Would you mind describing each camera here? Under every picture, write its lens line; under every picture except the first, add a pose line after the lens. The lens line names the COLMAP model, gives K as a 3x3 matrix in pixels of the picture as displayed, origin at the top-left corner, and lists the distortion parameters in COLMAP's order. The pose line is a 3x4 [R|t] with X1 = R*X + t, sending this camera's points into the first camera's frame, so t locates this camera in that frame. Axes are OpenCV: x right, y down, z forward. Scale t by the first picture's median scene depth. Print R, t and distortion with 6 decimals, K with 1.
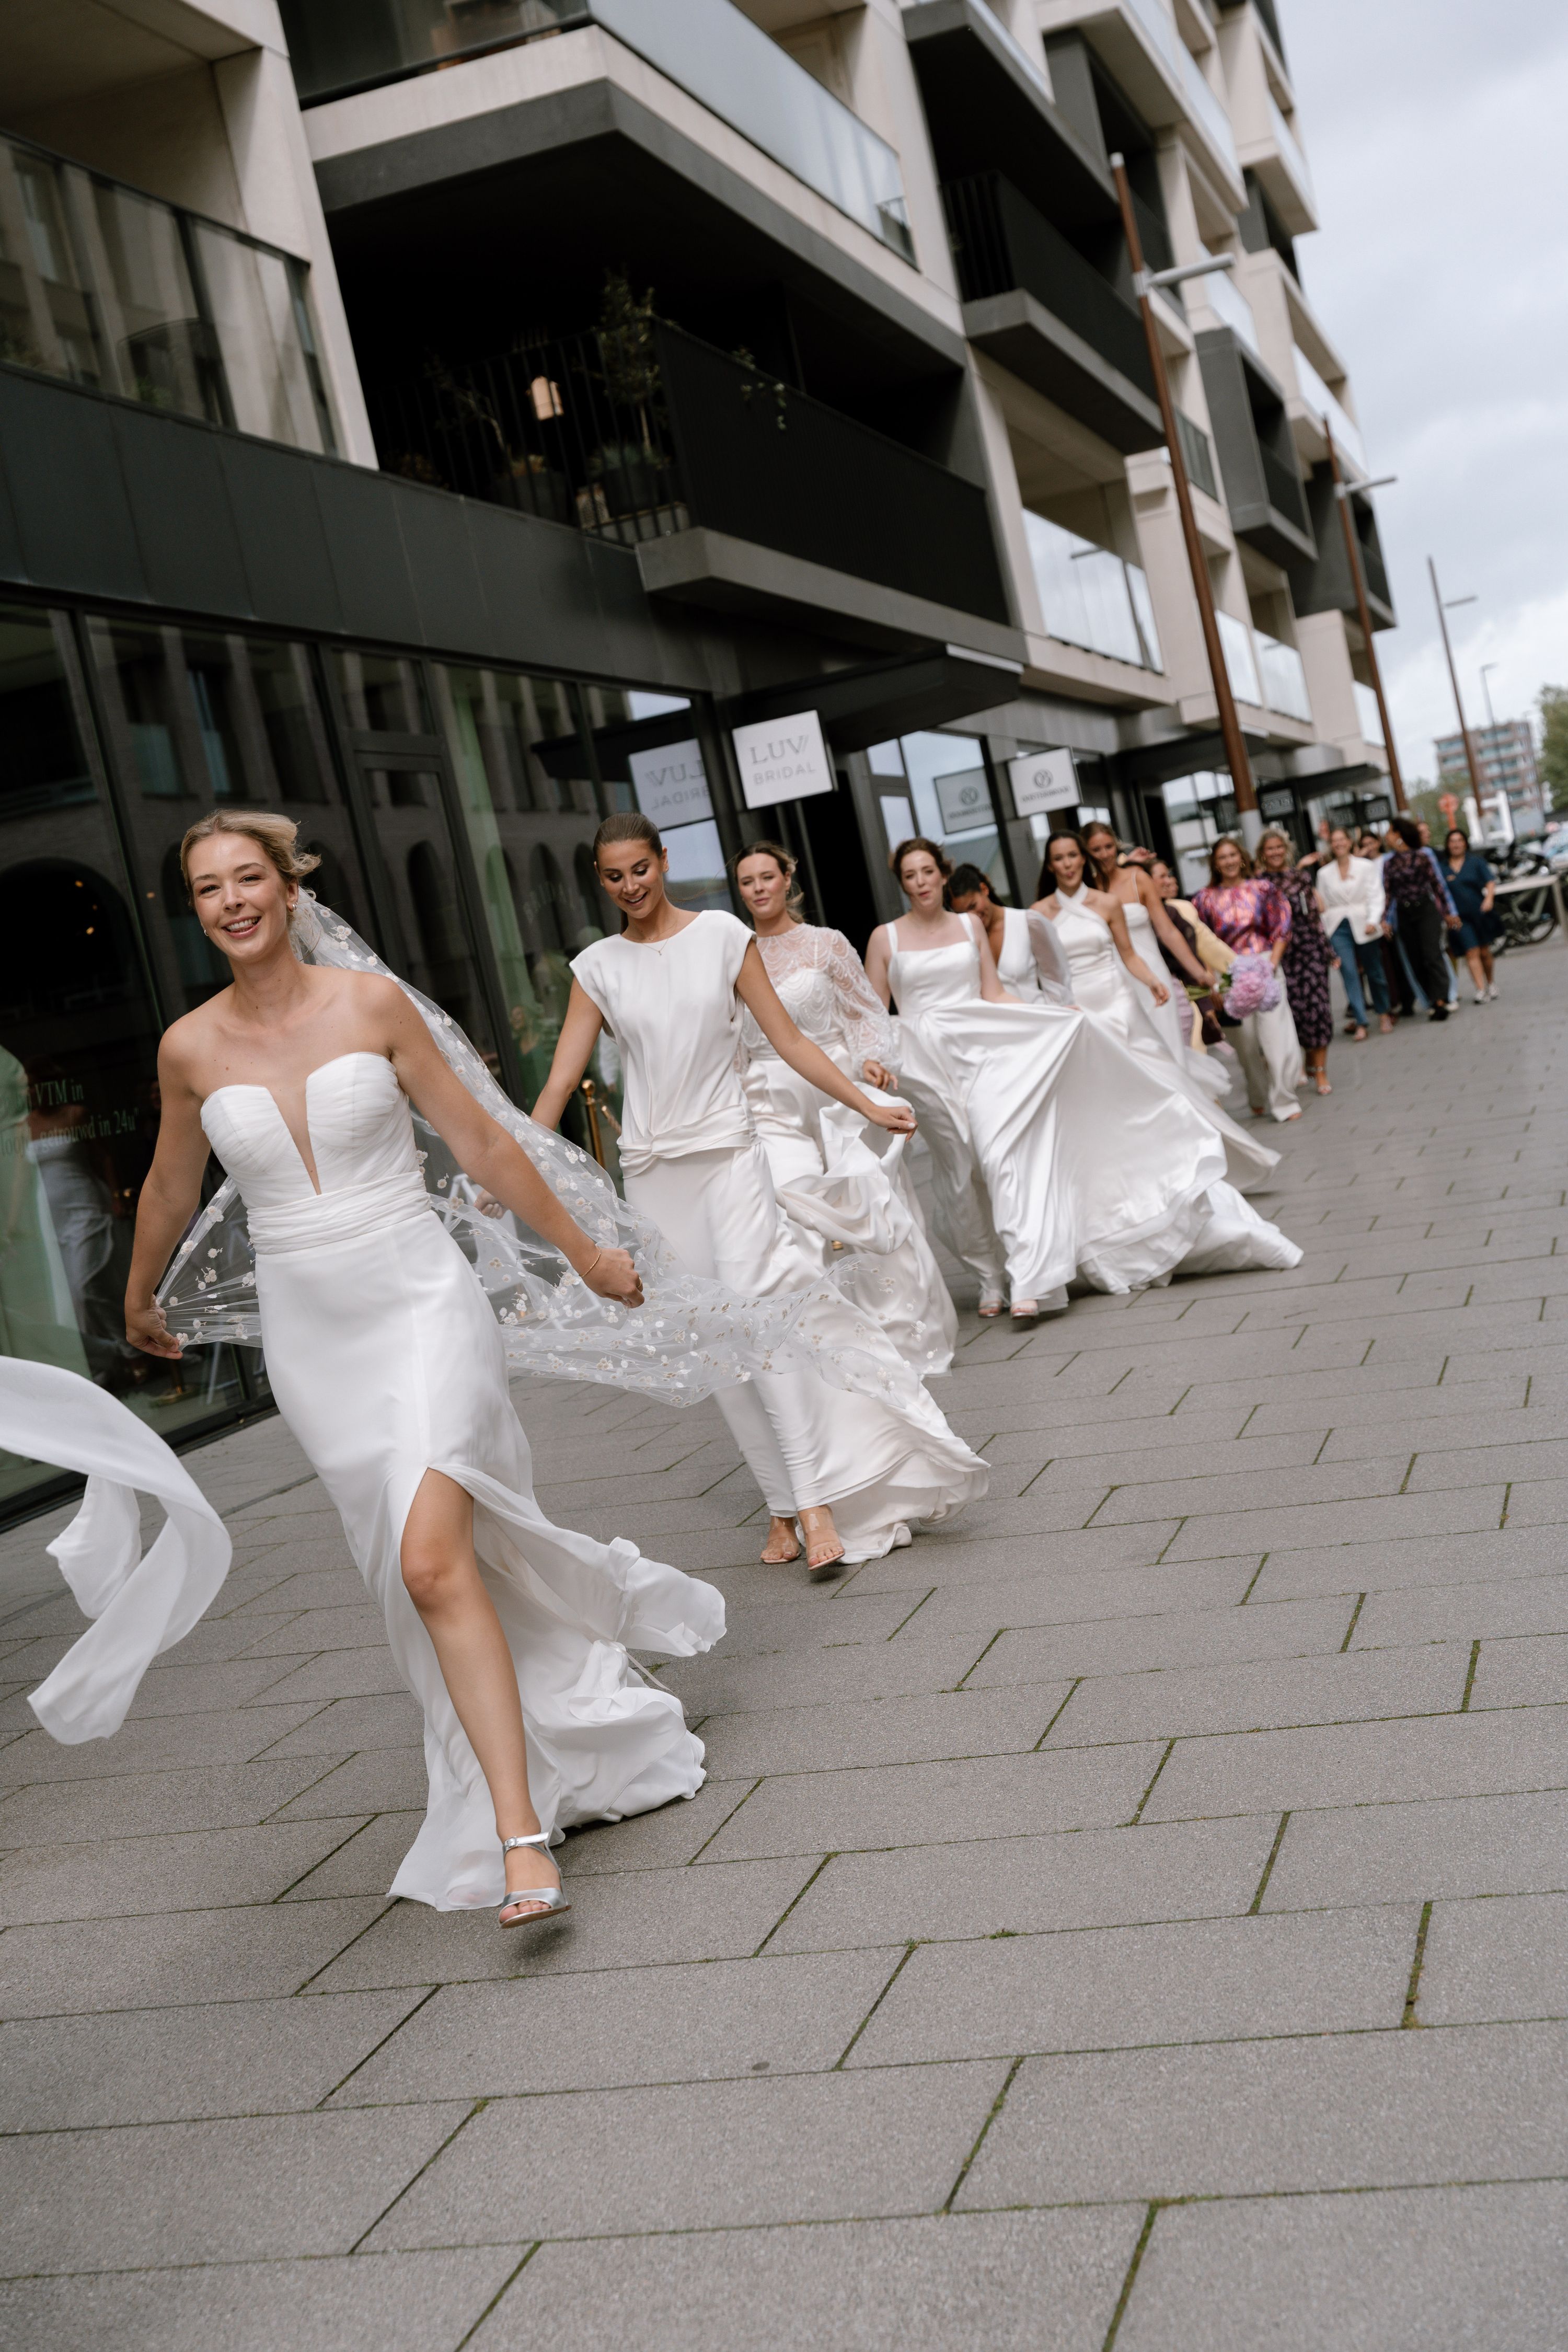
lens RADIAL K [[3097.5, 0, 783.9], [0, 3097.5, 1257.1], [0, 0, 1]] dist [-0.009060, -0.011271]
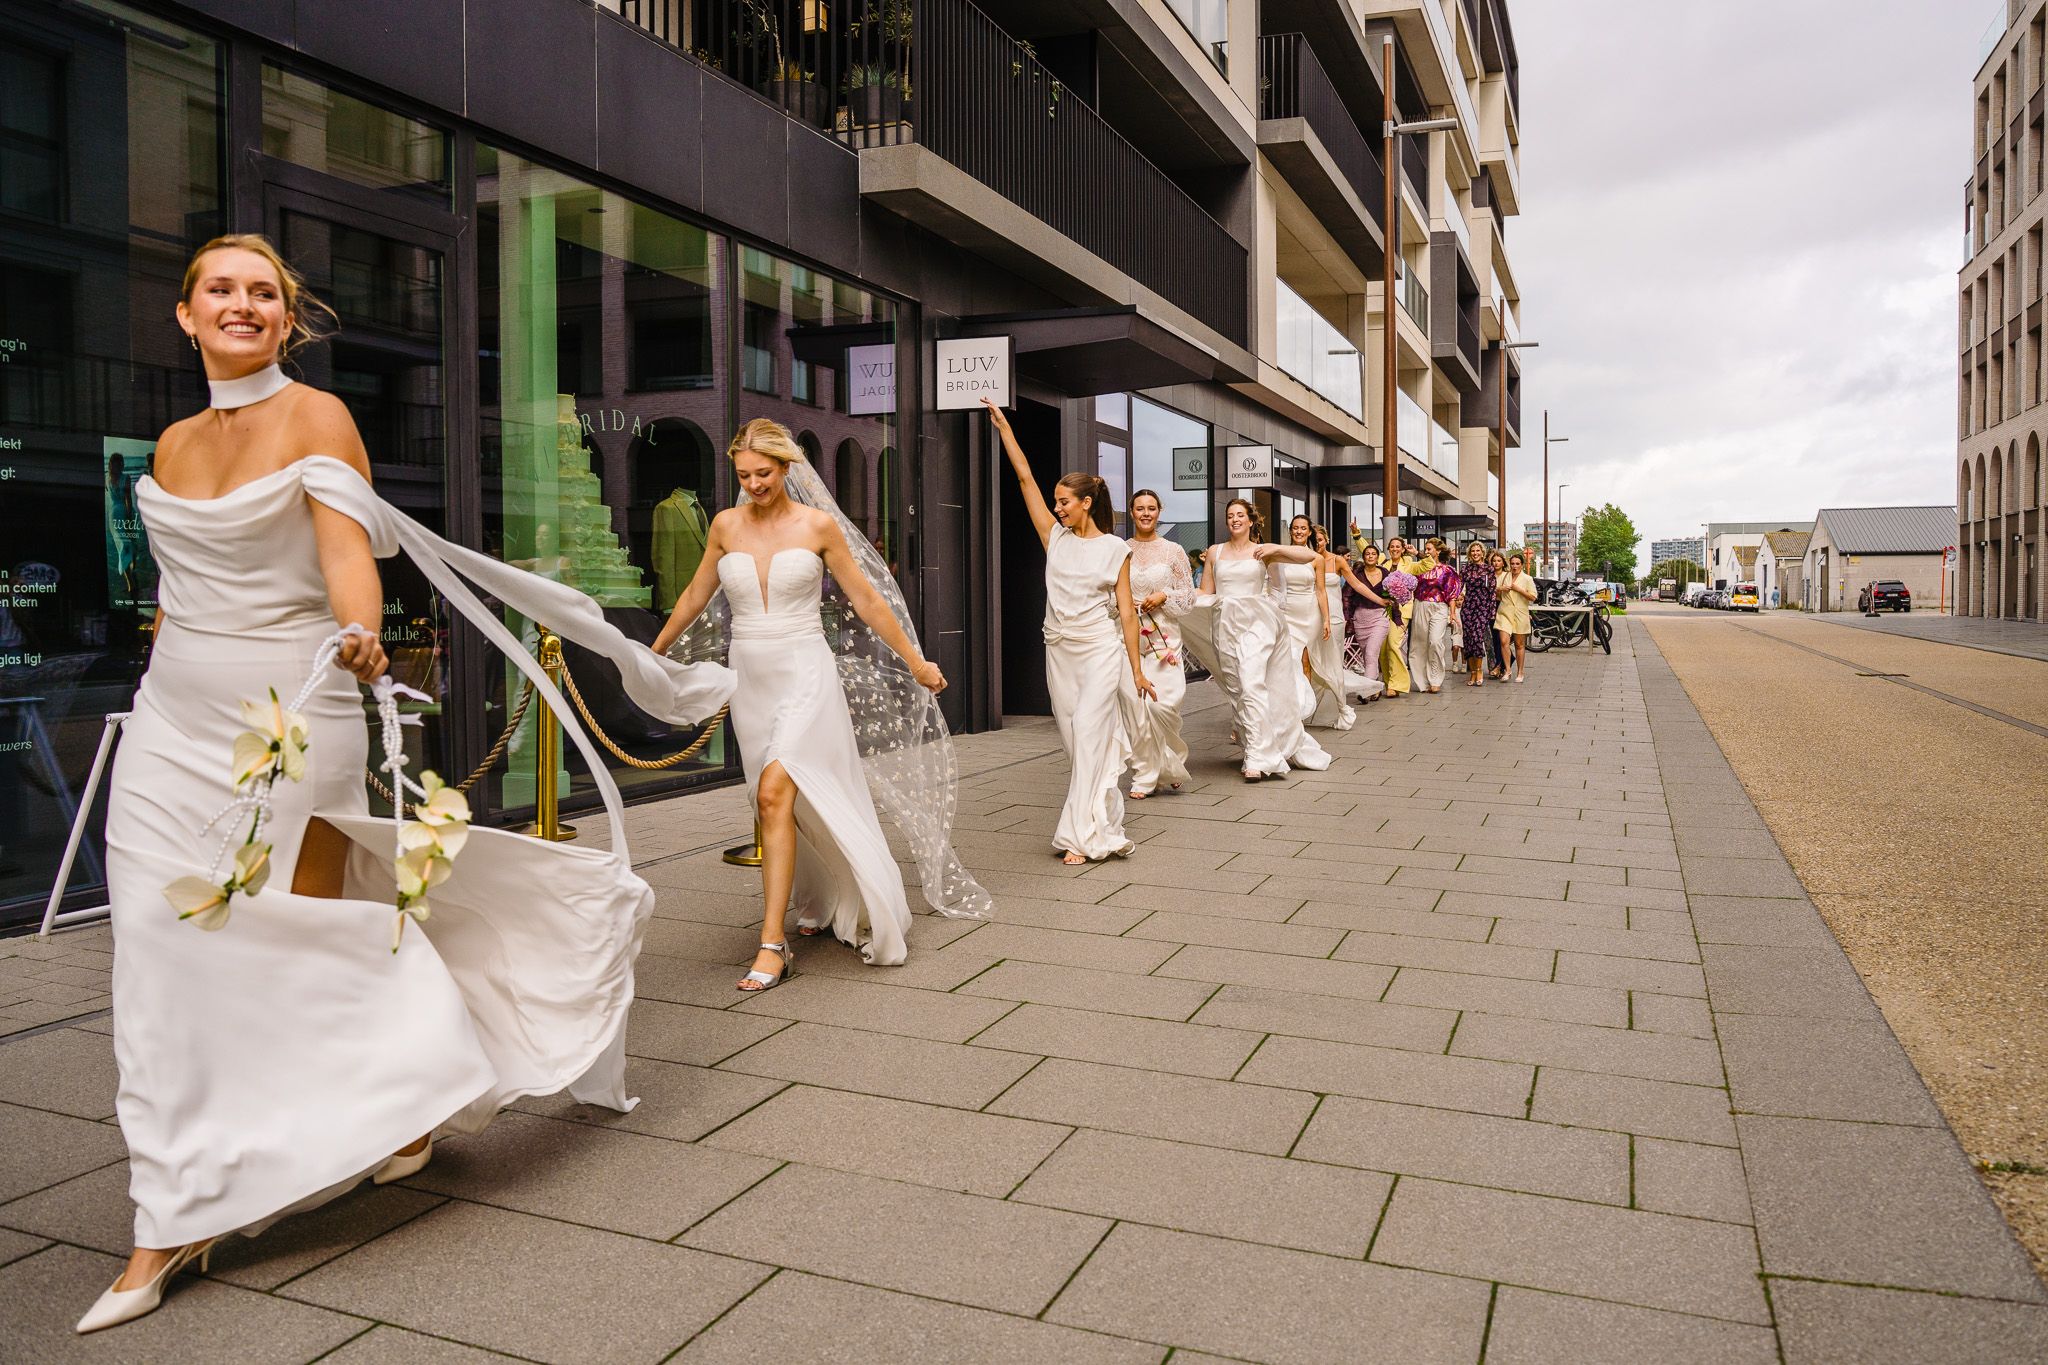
lens RADIAL K [[1544.5, 0, 1024.0], [0, 1544.5, 682.5], [0, 0, 1]] dist [-0.096795, 0.089008]
pose [[0.974995, 0.206008, -0.083339, 0.066507], [-0.206967, 0.978343, -0.002941, -0.038331], [0.080929, 0.020116, 0.996517, 0.327685]]
